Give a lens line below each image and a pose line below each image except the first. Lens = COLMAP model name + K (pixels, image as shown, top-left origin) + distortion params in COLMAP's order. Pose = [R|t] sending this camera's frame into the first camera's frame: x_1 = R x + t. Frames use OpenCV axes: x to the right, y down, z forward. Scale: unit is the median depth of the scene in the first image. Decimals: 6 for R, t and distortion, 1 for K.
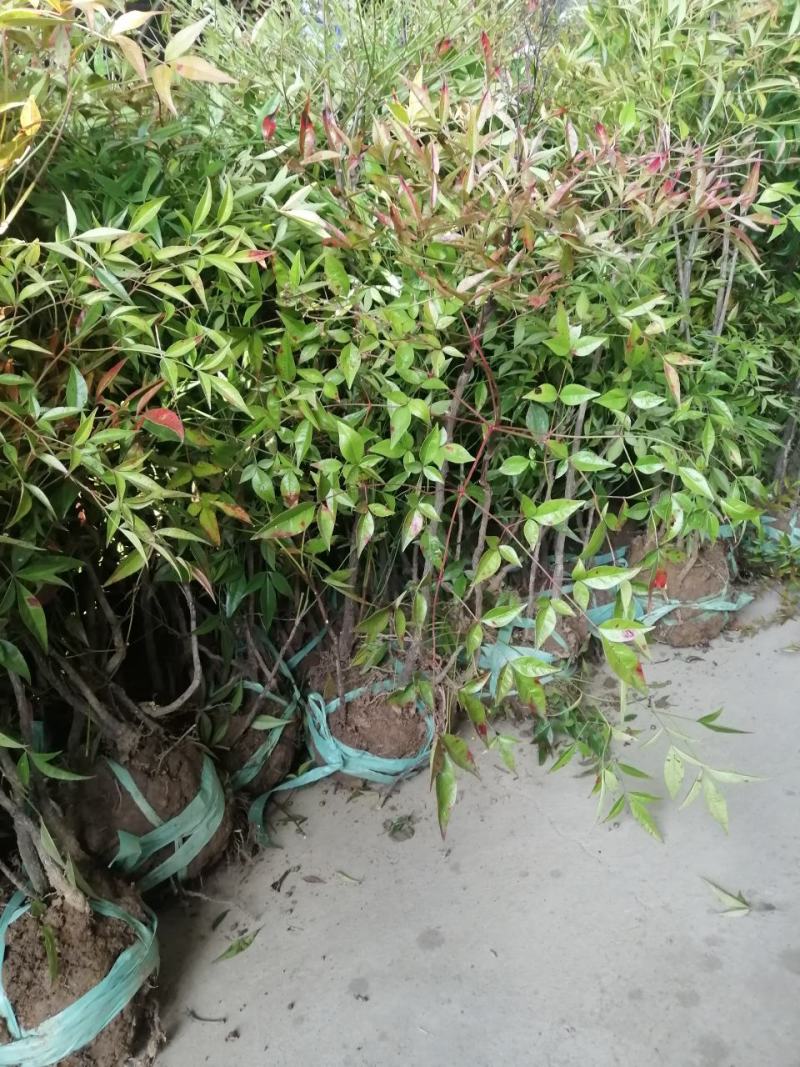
lens RADIAL K [[836.6, 0, 399.5], [0, 836.6, 532.6], [0, 0, 1]] dist [0.001257, 0.043992]
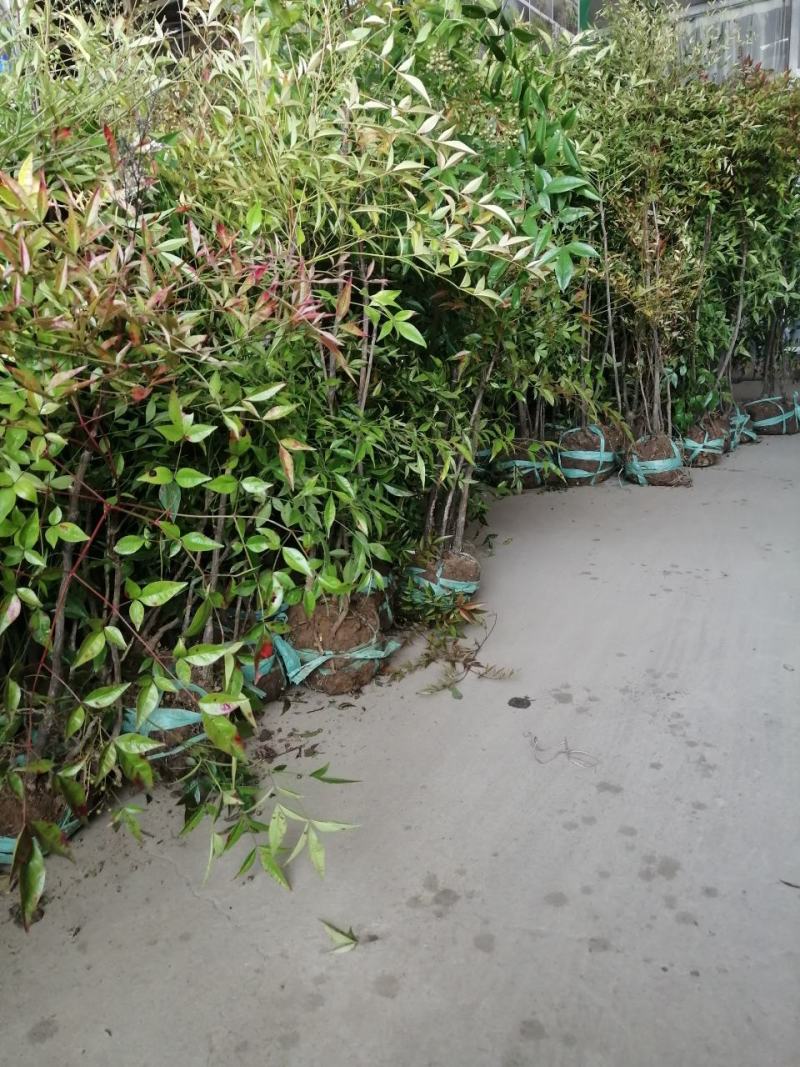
lens RADIAL K [[836.6, 0, 400.0], [0, 836.6, 529.1], [0, 0, 1]] dist [0.001257, 0.043992]
pose [[0.950238, -0.001790, 0.311521, 0.125365], [0.014192, 0.999194, -0.037550, -0.052841], [-0.311203, 0.040102, 0.949497, -0.084137]]
